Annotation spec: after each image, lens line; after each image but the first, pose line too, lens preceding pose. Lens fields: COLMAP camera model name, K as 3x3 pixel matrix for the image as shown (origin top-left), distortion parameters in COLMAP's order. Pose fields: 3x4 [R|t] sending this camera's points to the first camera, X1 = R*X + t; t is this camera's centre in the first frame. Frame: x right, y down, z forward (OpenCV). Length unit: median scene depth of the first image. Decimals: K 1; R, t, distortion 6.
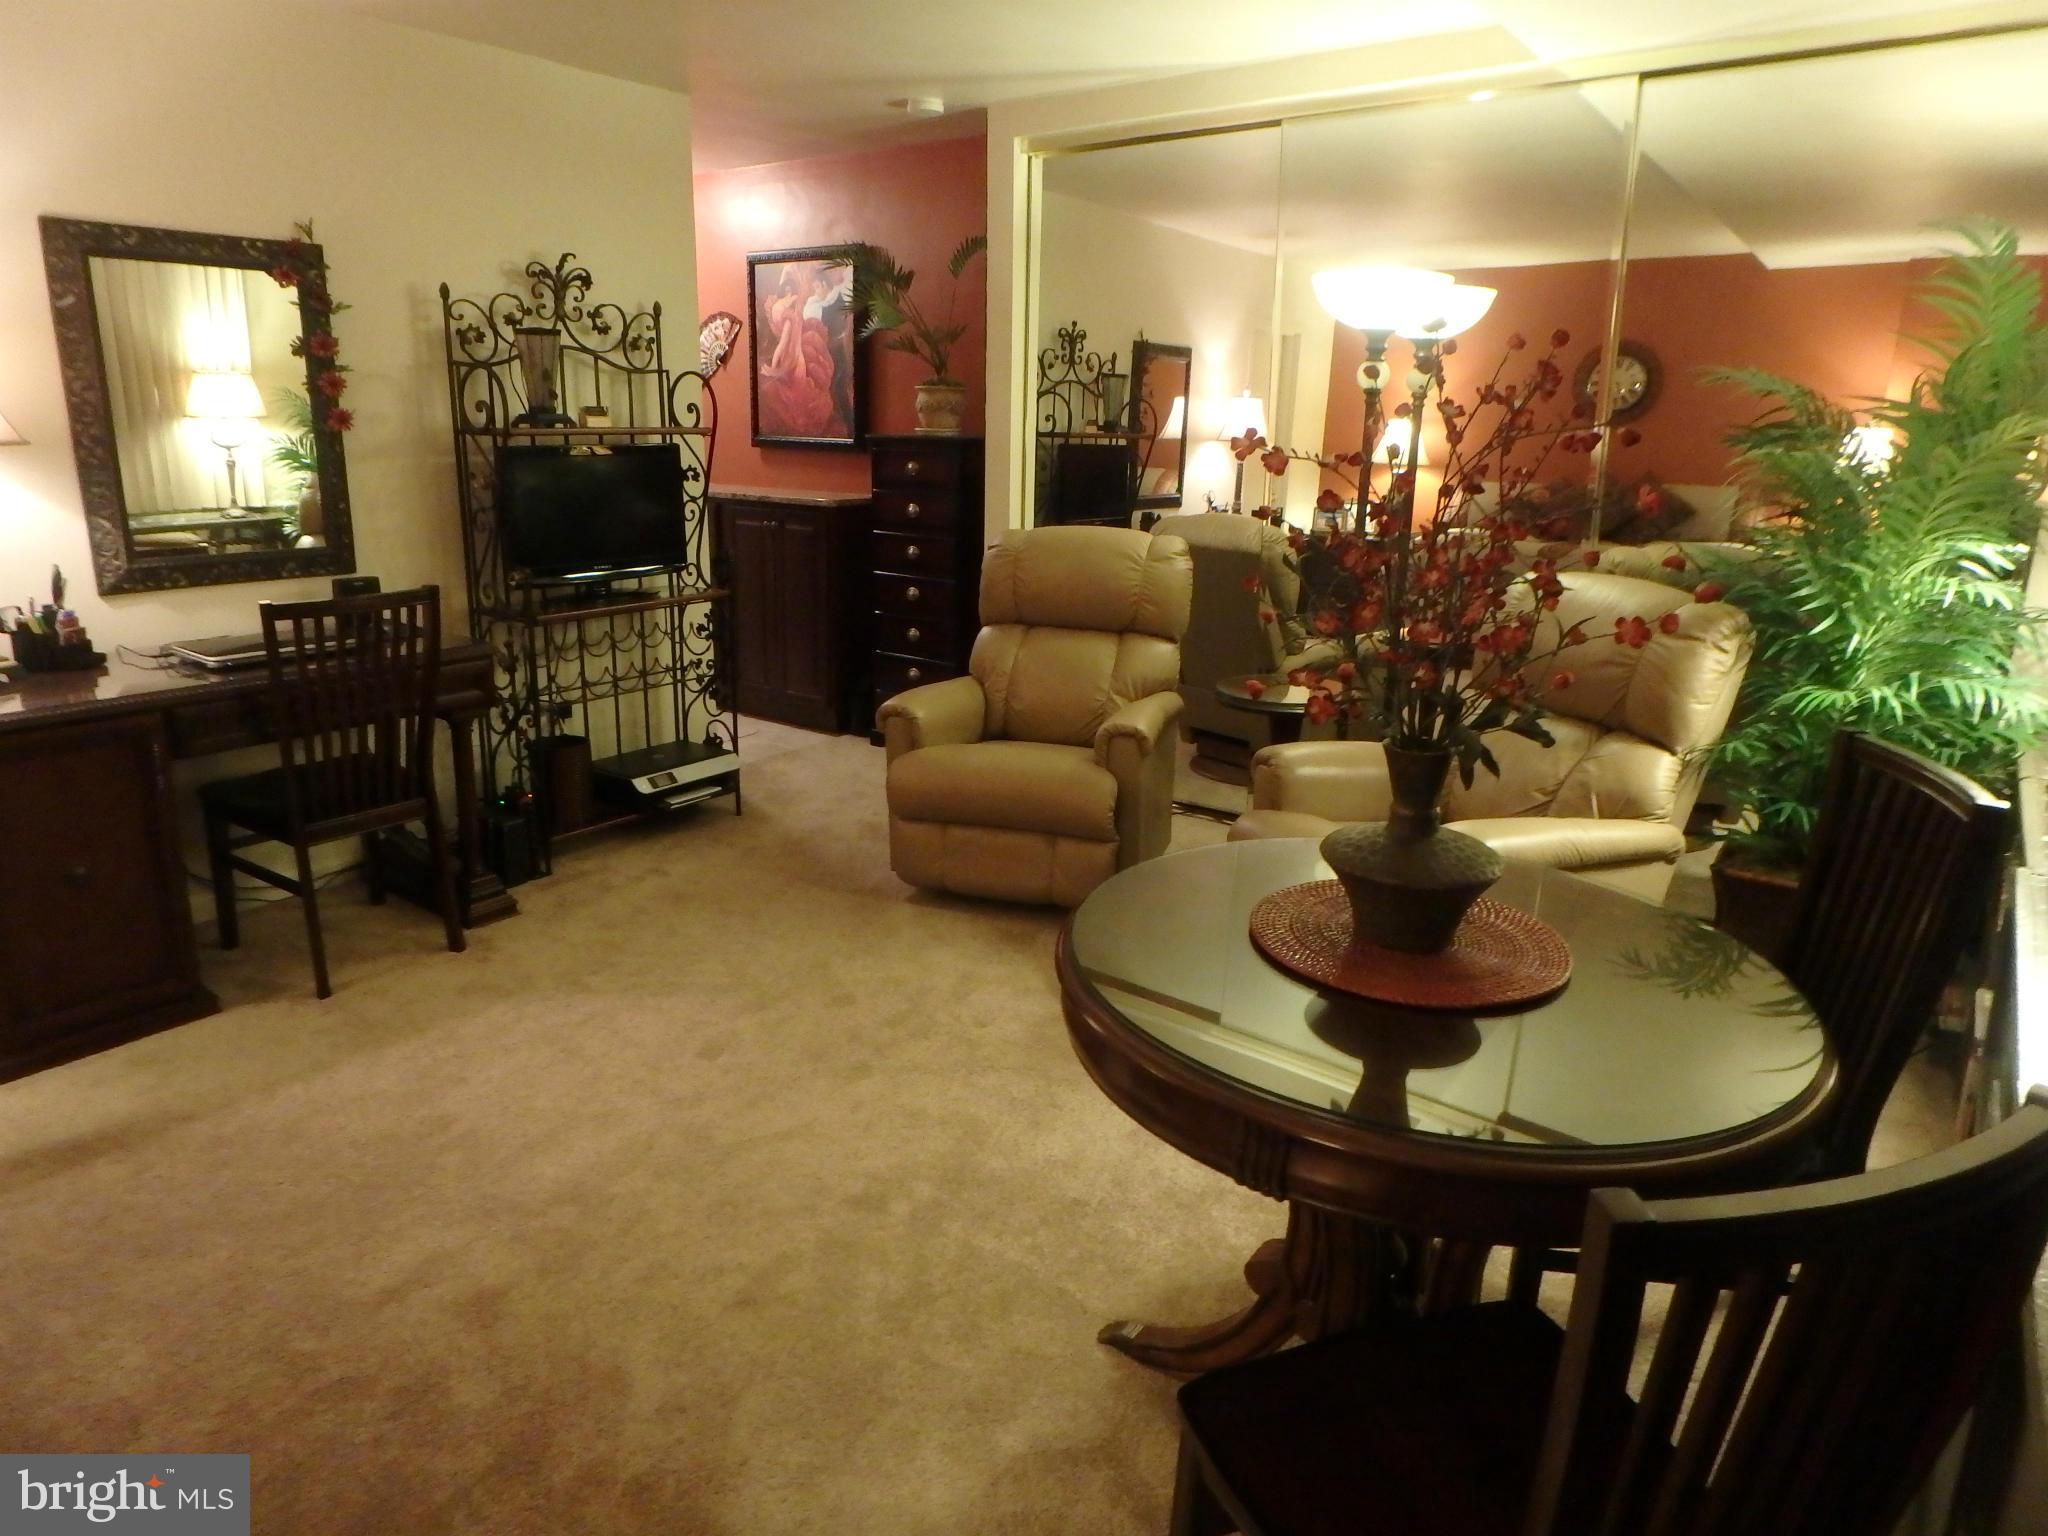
lens RADIAL K [[1309.6, 0, 1018.9], [0, 1309.6, 773.0], [0, 0, 1]] dist [0.000525, -0.001434]
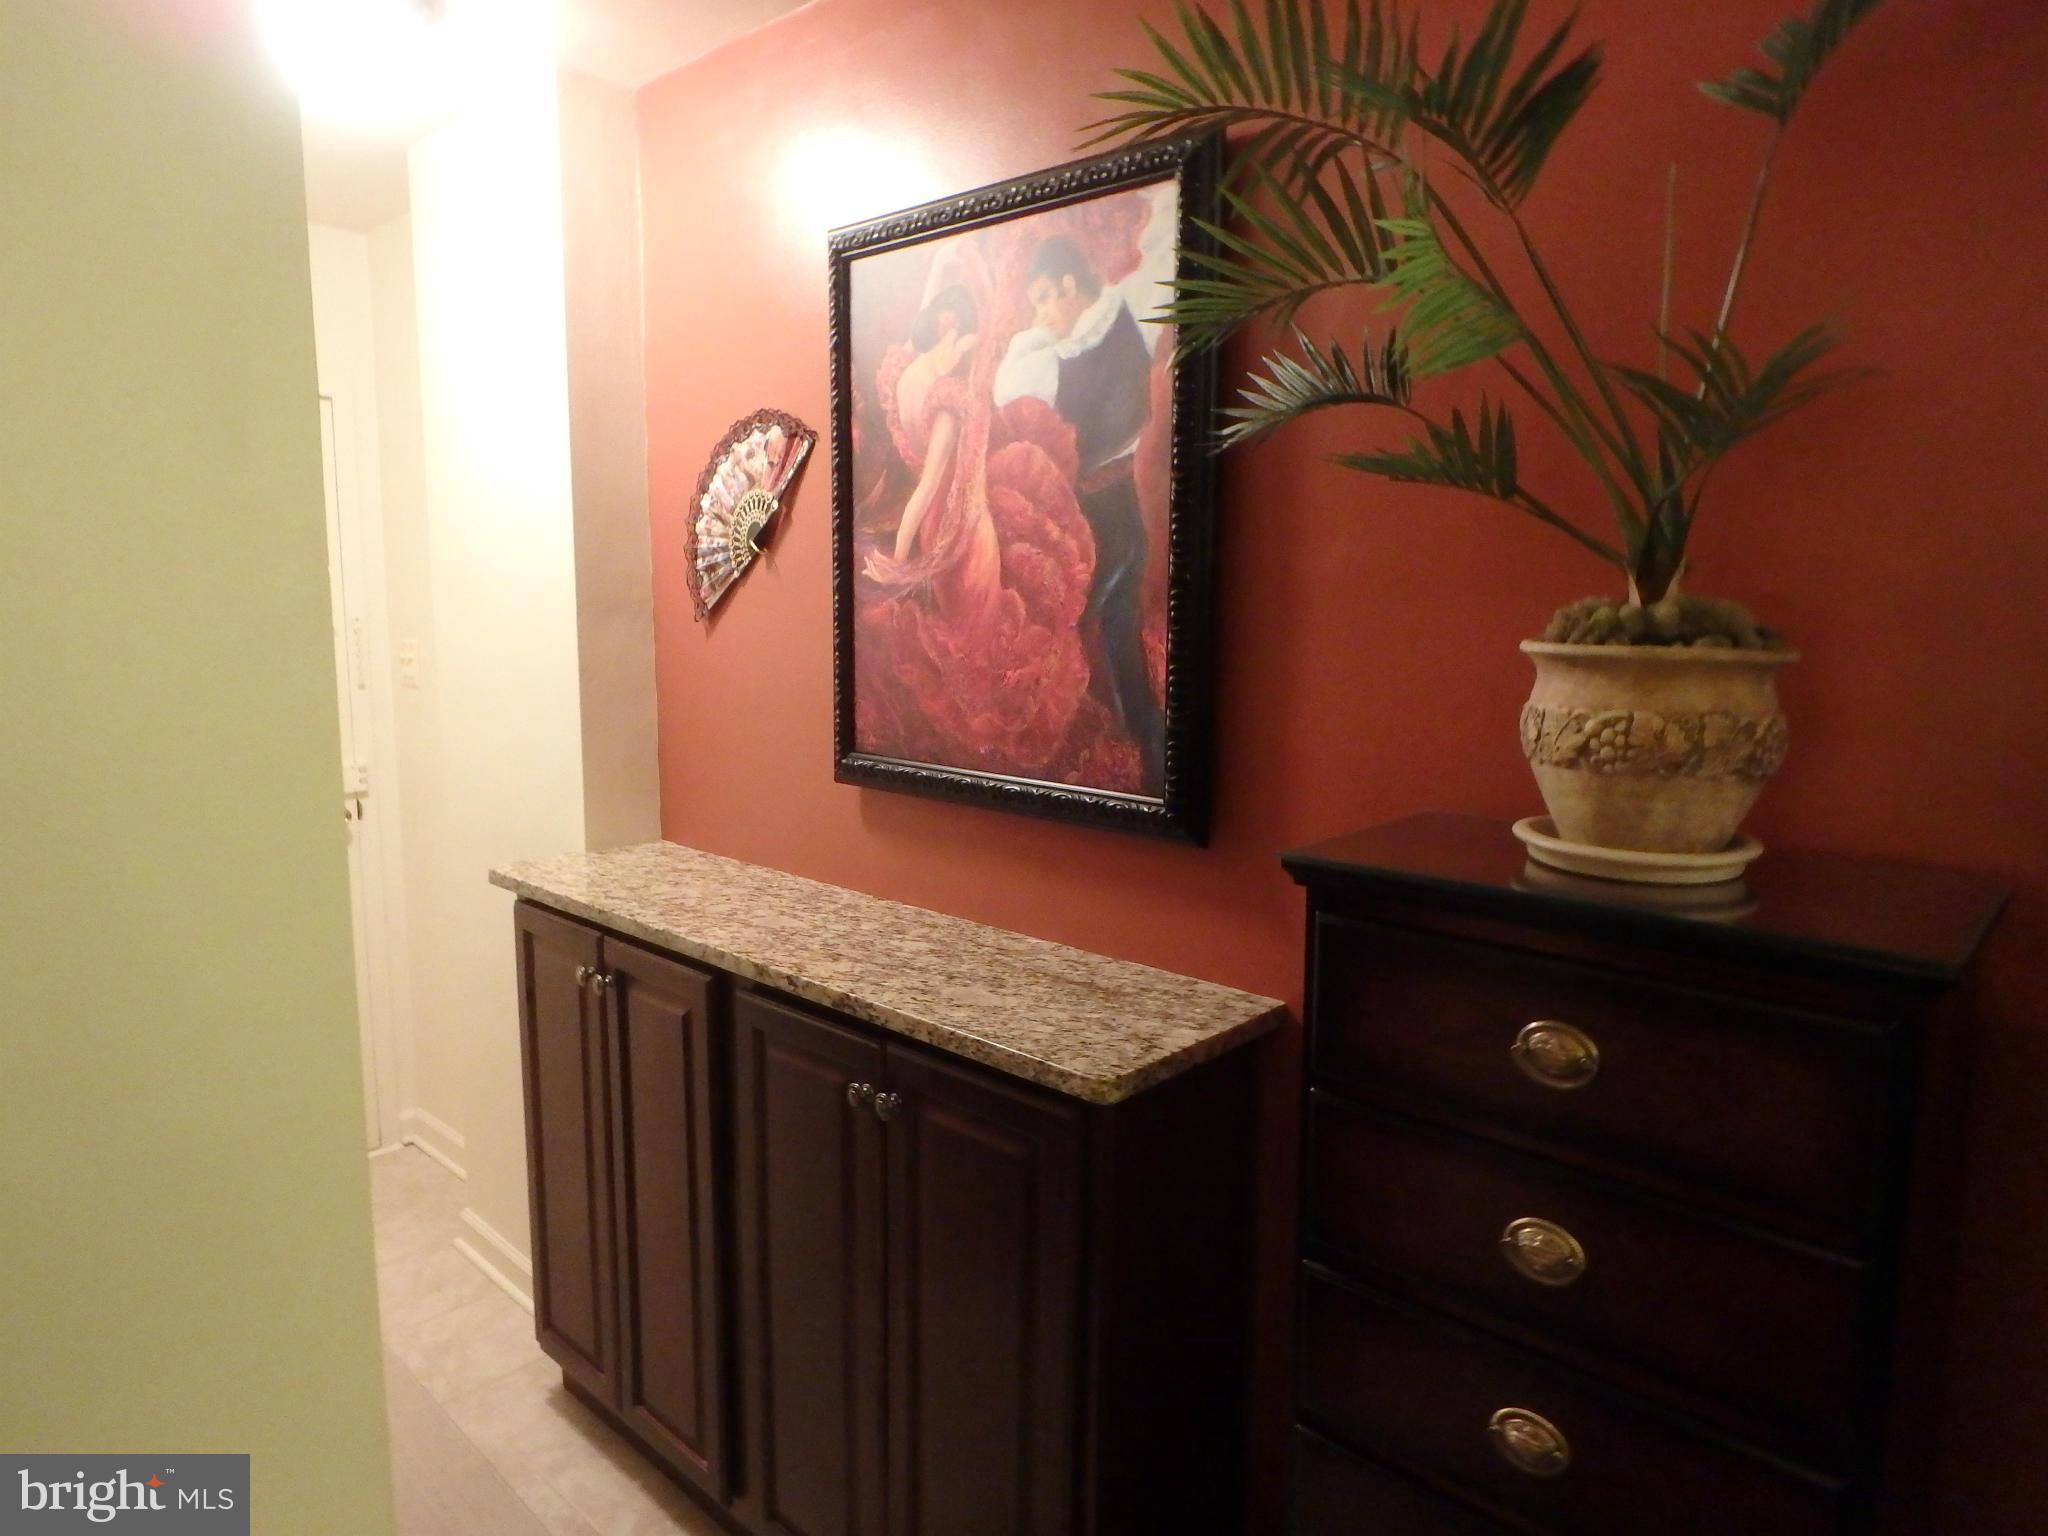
lens RADIAL K [[1309.6, 0, 1025.7], [0, 1309.6, 763.0], [0, 0, 1]] dist [0.000525, -0.001434]
pose [[0.993892, -0.004902, -0.110245, -0.122879], [-0.009208, 0.991845, -0.127119, -0.222603], [0.109970, 0.127357, 0.985742, 0.702835]]
